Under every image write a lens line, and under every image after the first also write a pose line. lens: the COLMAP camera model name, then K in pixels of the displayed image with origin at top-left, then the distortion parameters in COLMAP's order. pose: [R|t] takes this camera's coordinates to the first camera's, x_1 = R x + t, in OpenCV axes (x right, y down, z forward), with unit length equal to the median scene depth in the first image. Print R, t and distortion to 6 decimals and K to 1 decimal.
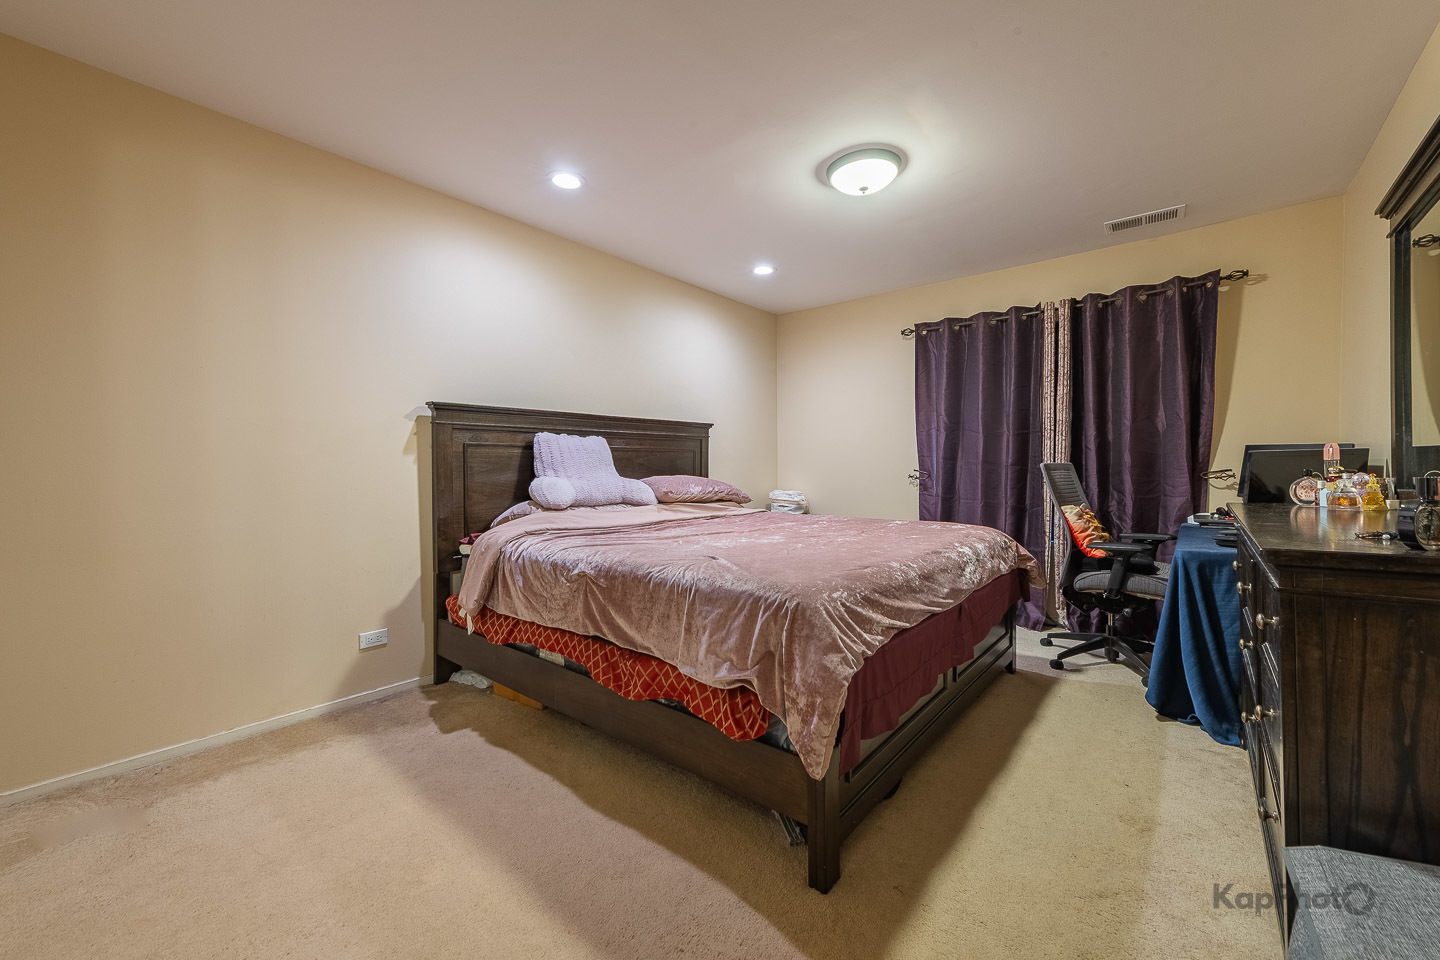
lens RADIAL K [[567.5, 0, 710.7], [0, 567.5, 465.7], [0, 0, 1]] dist [0.017720, -0.004576]
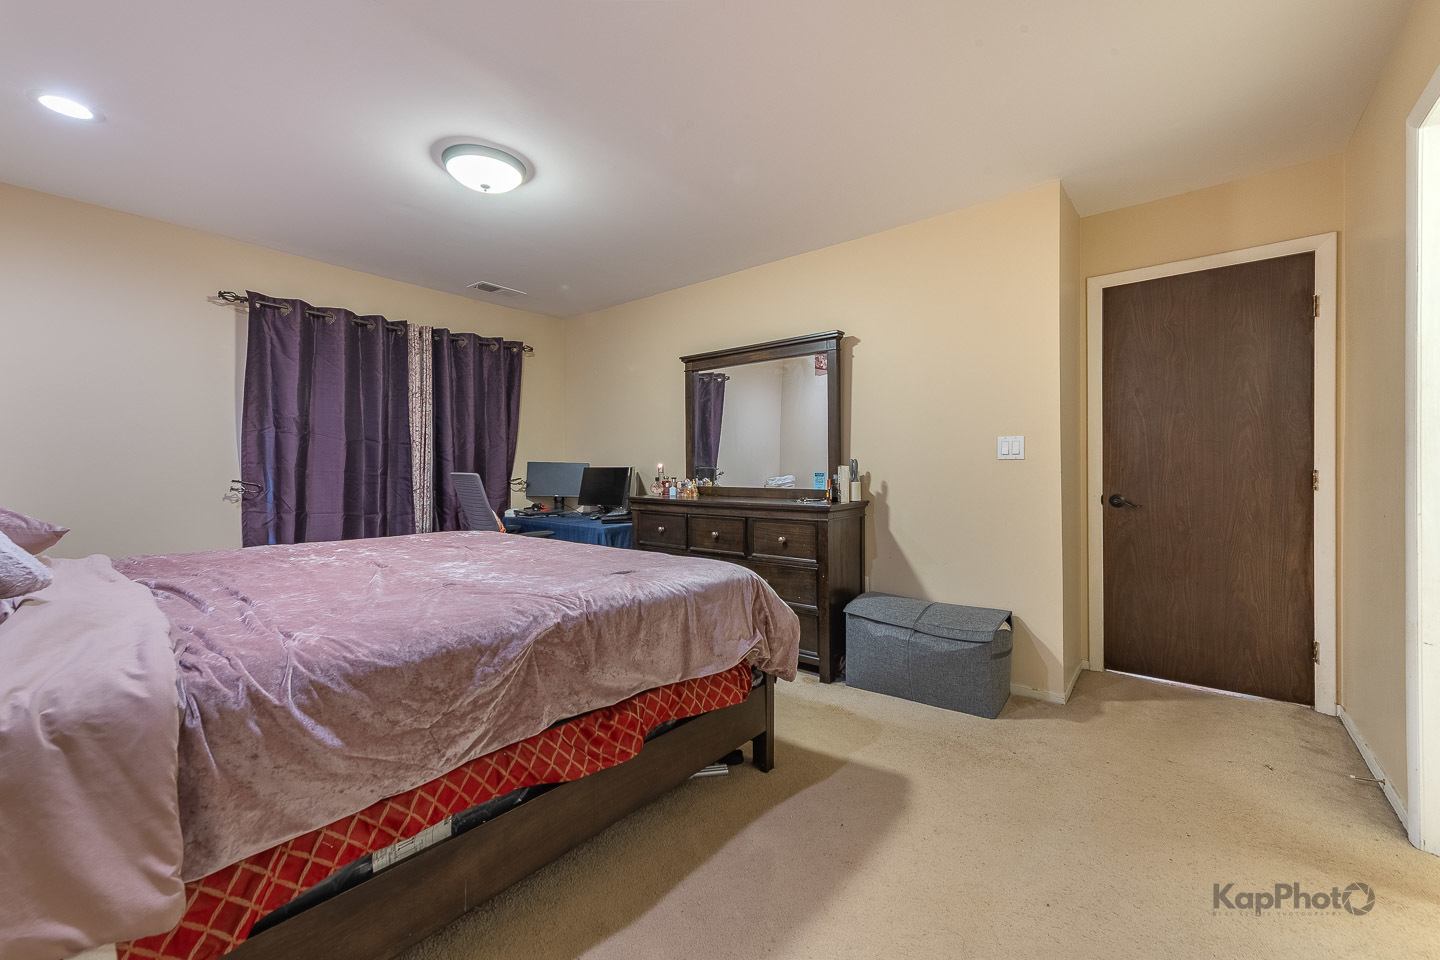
lens RADIAL K [[567.5, 0, 710.7], [0, 567.5, 465.7], [0, 0, 1]] dist [0.017720, -0.004576]
pose [[0.002368, 0.019470, 0.999808, -0.546267], [-0.001167, 0.999810, -0.019467, 0.002119], [-0.999997, -0.001121, 0.002390, 0.496041]]
